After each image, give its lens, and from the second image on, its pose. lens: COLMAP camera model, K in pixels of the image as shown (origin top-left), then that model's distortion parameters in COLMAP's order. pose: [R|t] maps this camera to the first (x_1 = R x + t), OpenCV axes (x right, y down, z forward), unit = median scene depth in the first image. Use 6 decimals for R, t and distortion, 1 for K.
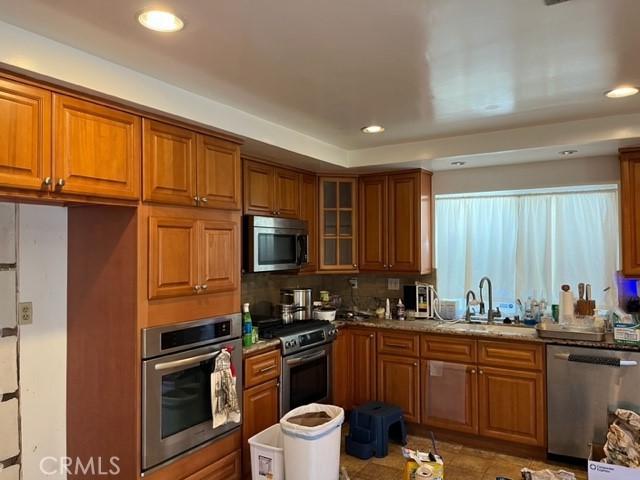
lens RADIAL K [[481.7, 0, 318.3], [0, 481.7, 242.4], [0, 0, 1]] dist [0.057192, -0.090550]
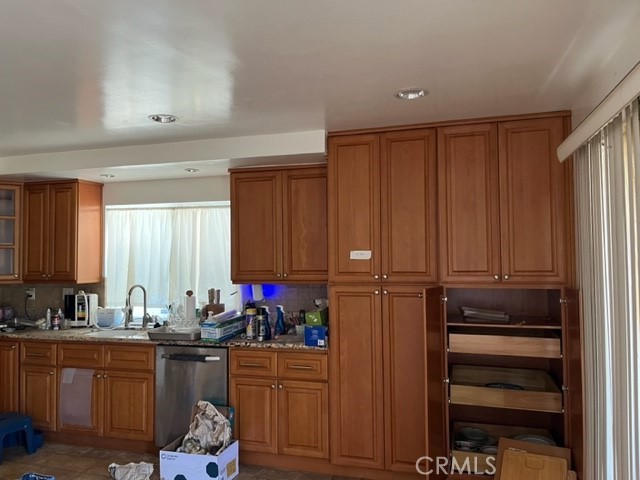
lens RADIAL K [[481.7, 0, 318.3], [0, 481.7, 242.4], [0, 0, 1]] dist [0.057192, -0.090550]
pose [[0.963307, 0.005827, 0.268339, 0.464853], [-0.000386, 0.999793, -0.020325, 0.000812], [-0.268402, 0.019475, 0.963110, -0.127198]]
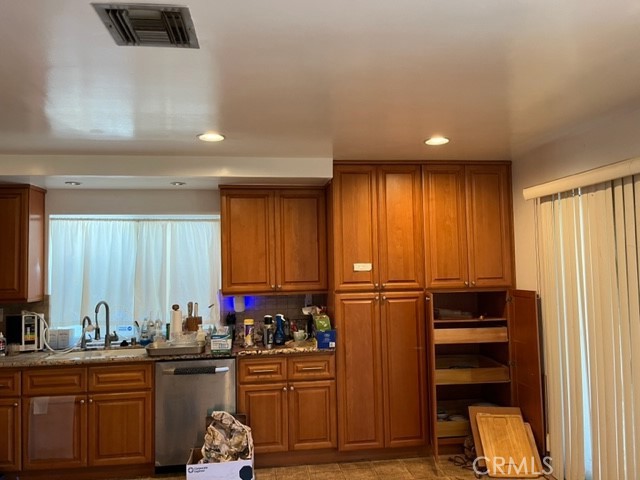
lens RADIAL K [[481.7, 0, 318.3], [0, 481.7, 242.4], [0, 0, 1]] dist [0.057192, -0.090550]
pose [[0.774144, 0.022361, 0.632614, 0.062725], [0.006404, 0.999048, -0.043149, -0.002467], [-0.632977, 0.037455, 0.773264, -0.043484]]
